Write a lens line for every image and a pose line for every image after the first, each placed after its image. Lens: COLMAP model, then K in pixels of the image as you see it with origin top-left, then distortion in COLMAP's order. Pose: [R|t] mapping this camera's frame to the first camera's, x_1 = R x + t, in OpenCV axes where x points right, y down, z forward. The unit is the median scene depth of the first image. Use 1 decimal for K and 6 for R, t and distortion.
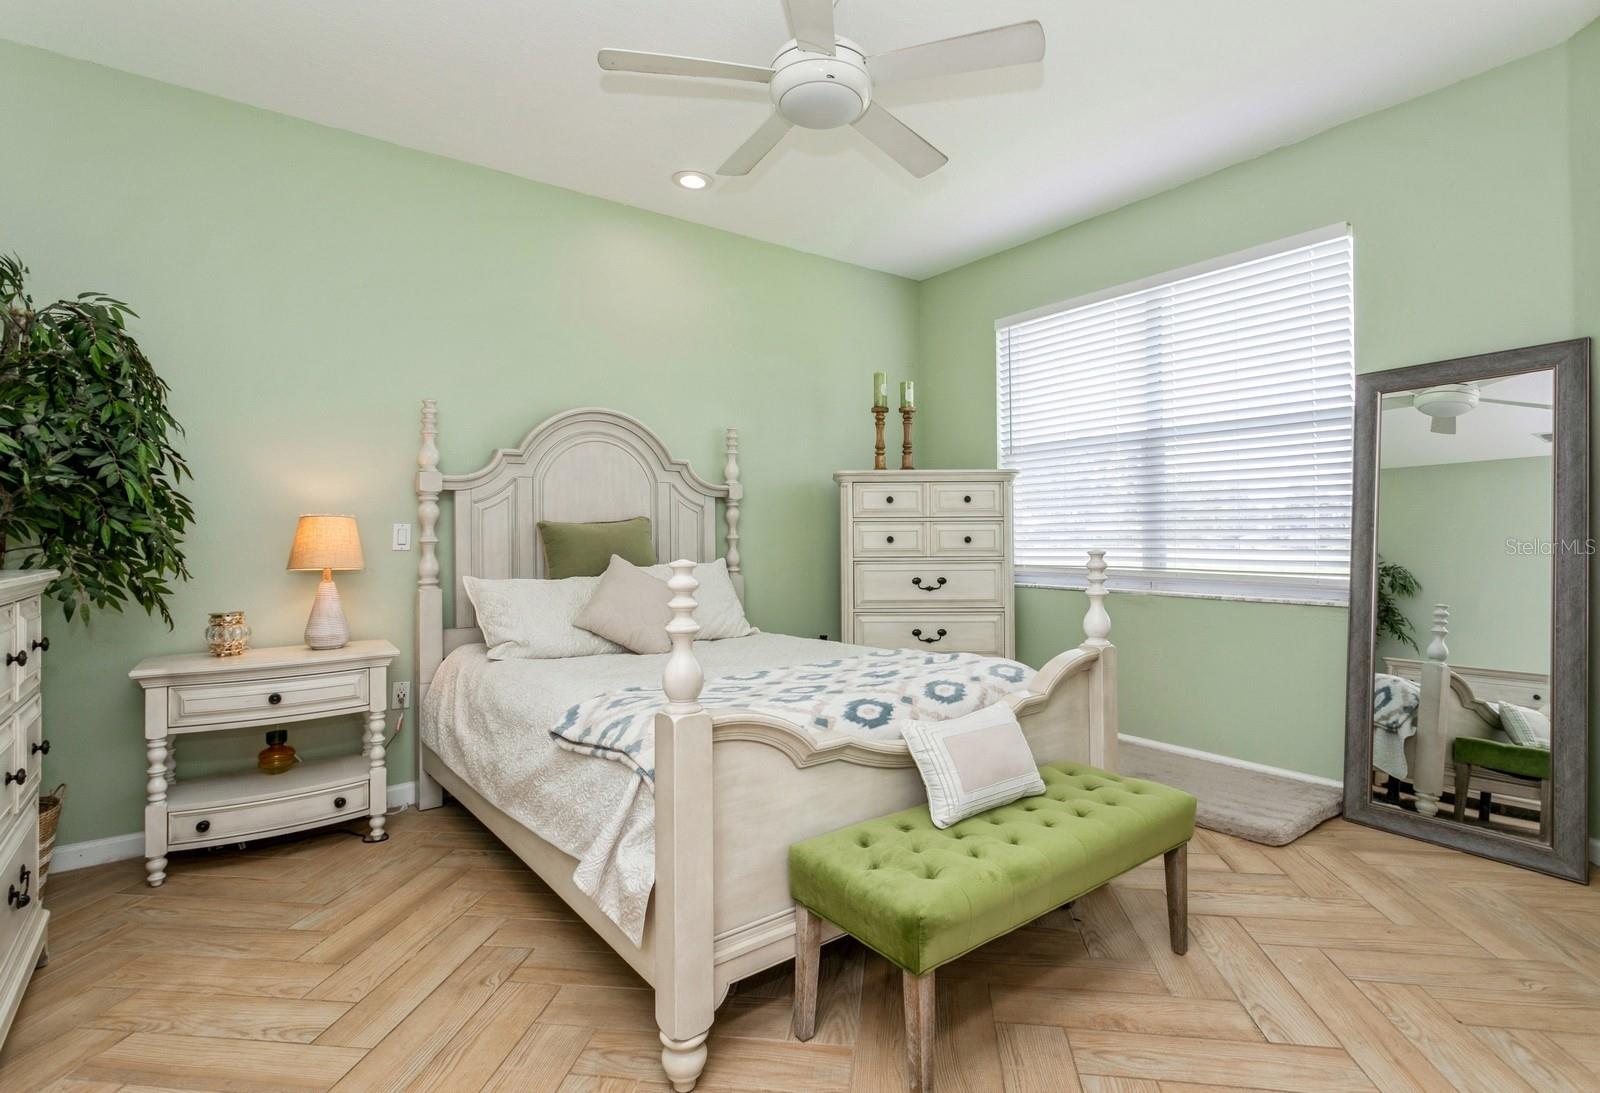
lens RADIAL K [[783.3, 0, 800.0], [0, 783.3, 546.5], [0, 0, 1]] dist [-0.000789, -0.000018]
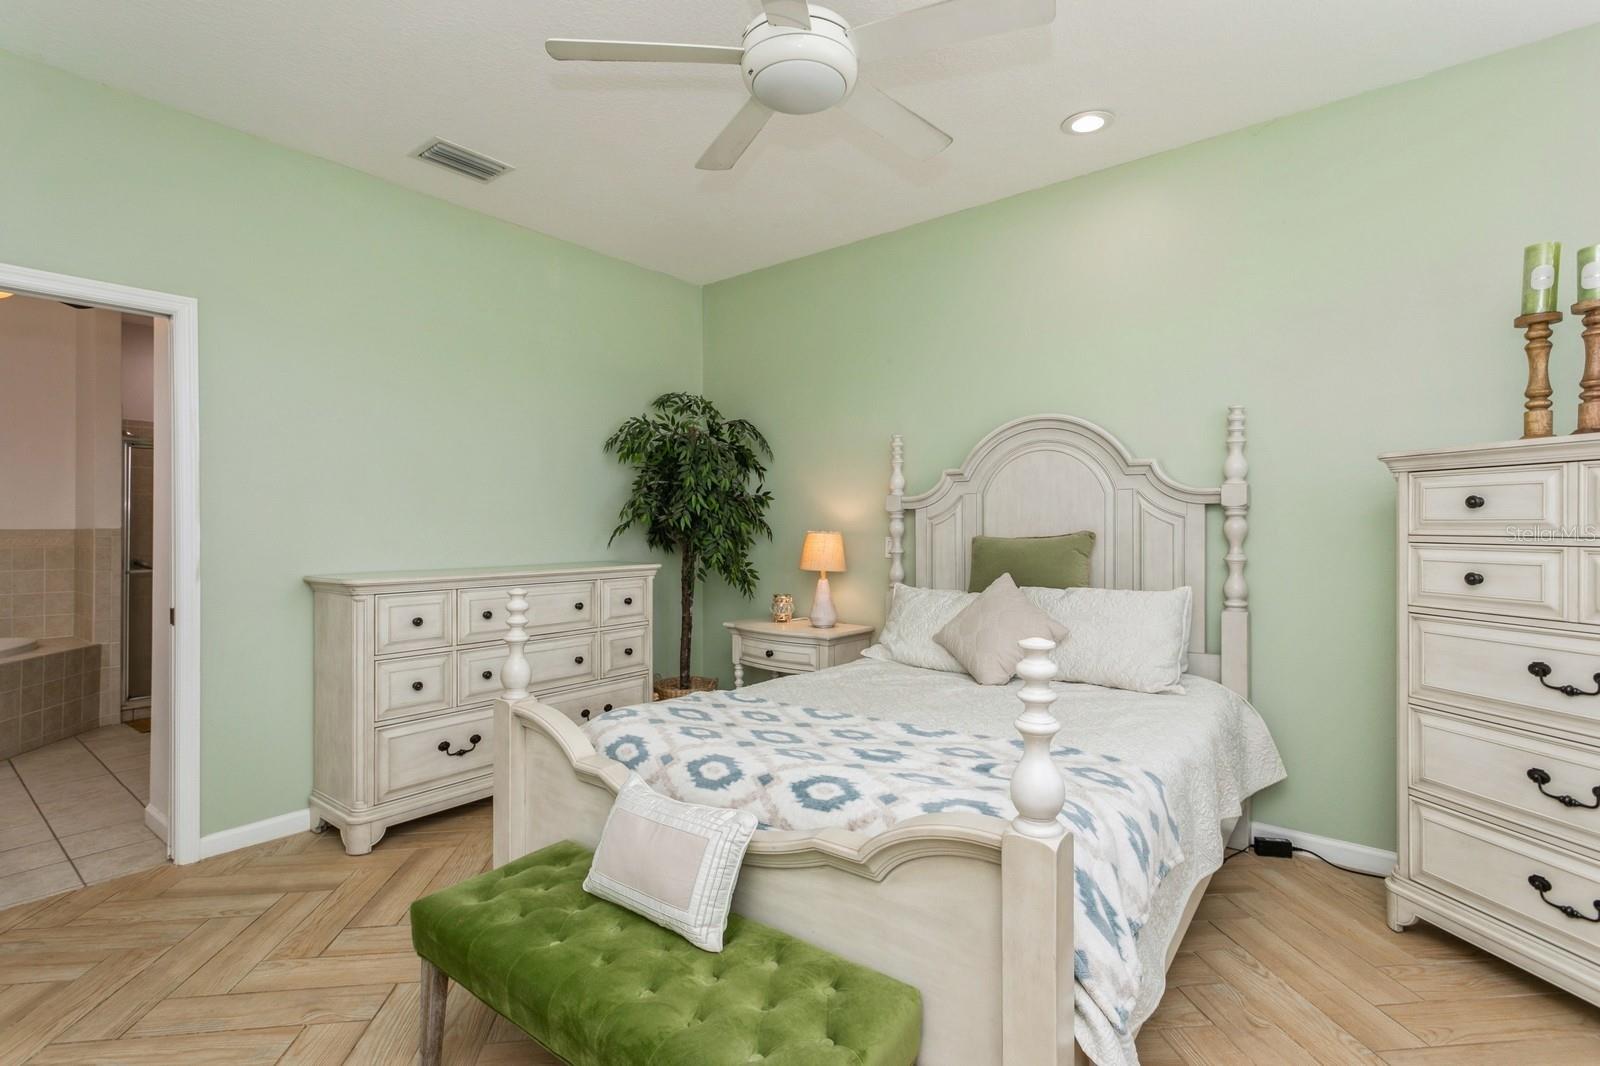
lens RADIAL K [[752.3, 0, 794.6], [0, 752.3, 525.1], [0, 0, 1]] dist [-0.001619, 0.000629]
pose [[0.238935, 0.009748, -0.970987, 0.505681], [-0.010737, 0.999915, 0.007397, -0.044818], [0.970976, 0.008658, 0.239020, 0.461578]]
